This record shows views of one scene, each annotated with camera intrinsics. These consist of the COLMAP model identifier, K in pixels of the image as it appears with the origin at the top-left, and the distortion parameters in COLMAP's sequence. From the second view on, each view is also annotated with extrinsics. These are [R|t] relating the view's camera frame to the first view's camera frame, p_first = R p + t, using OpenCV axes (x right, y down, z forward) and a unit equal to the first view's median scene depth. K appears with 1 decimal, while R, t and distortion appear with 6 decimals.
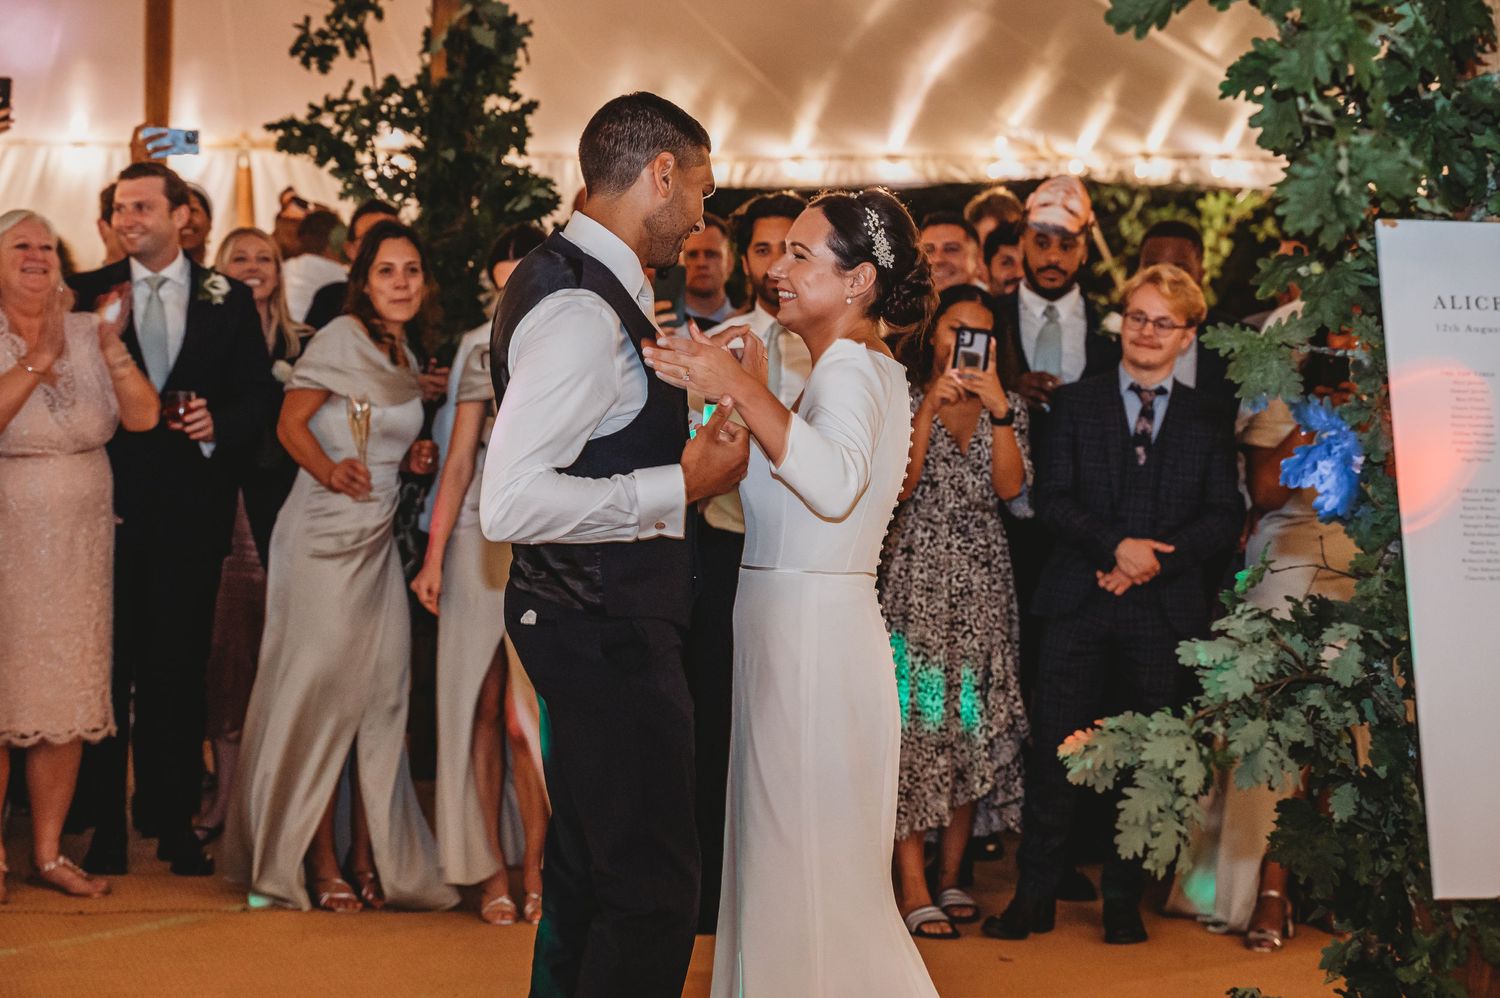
lens RADIAL K [[3104.8, 0, 789.3], [0, 3104.8, 476.5], [0, 0, 1]] dist [0.033066, -0.052897]
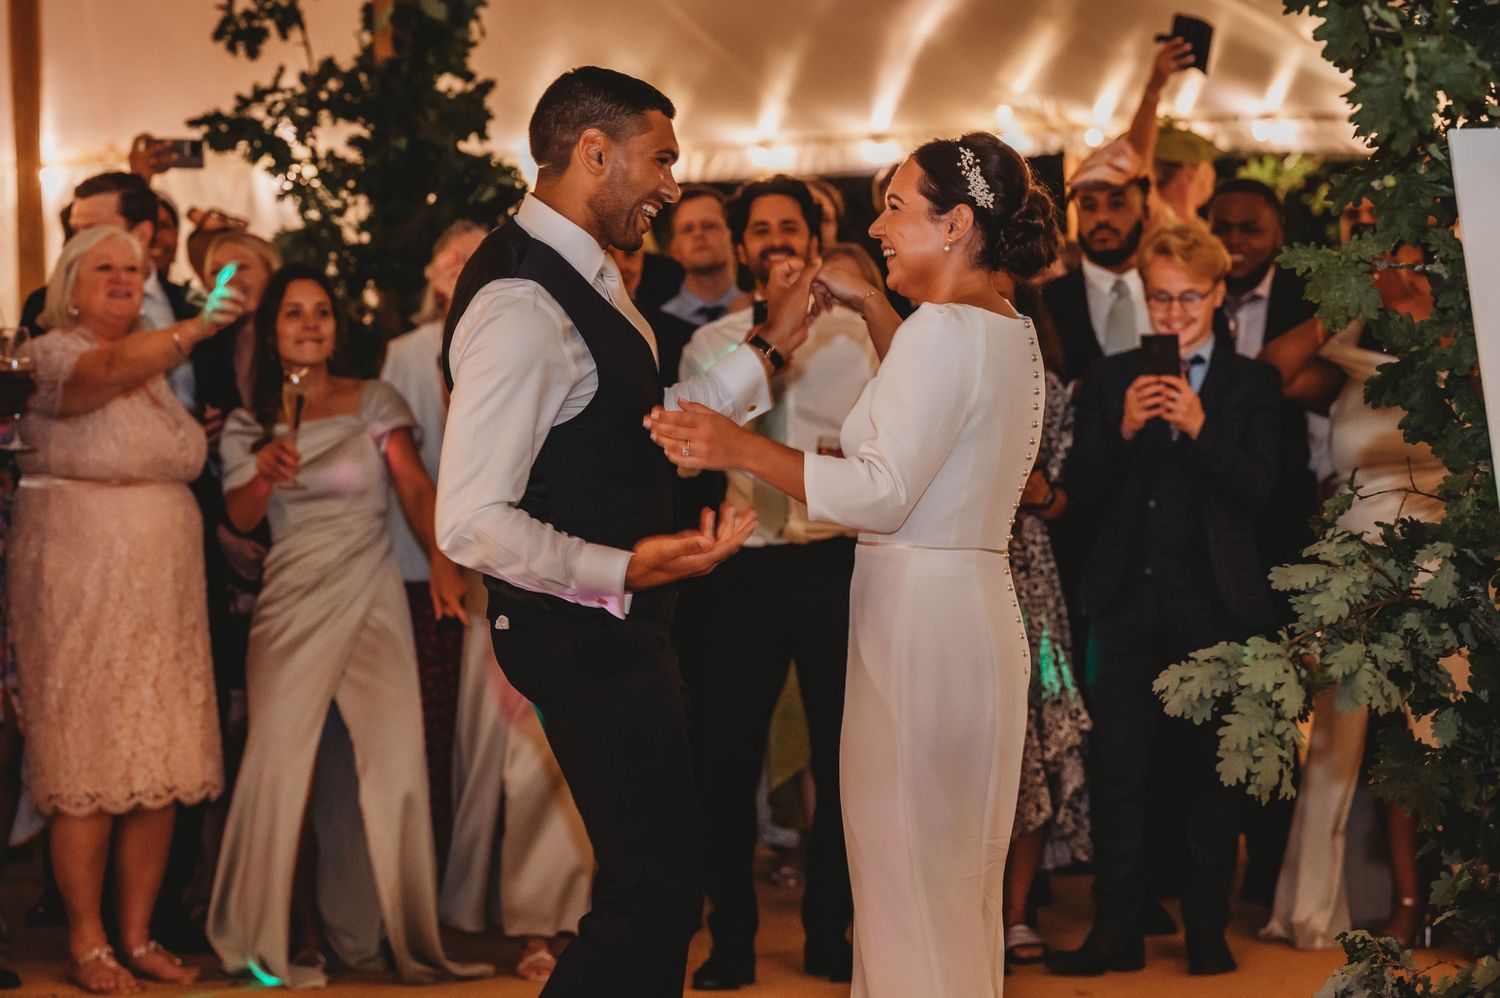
lens RADIAL K [[4047.1, 0, 750.0], [0, 4047.1, 499.0], [0, 0, 1]] dist [0.069986, -0.479612]
pose [[0.998736, -0.048761, 0.012204, -0.052789], [0.049028, 0.998541, -0.022640, 0.051672], [-0.011083, 0.023210, 0.999669, -0.275966]]
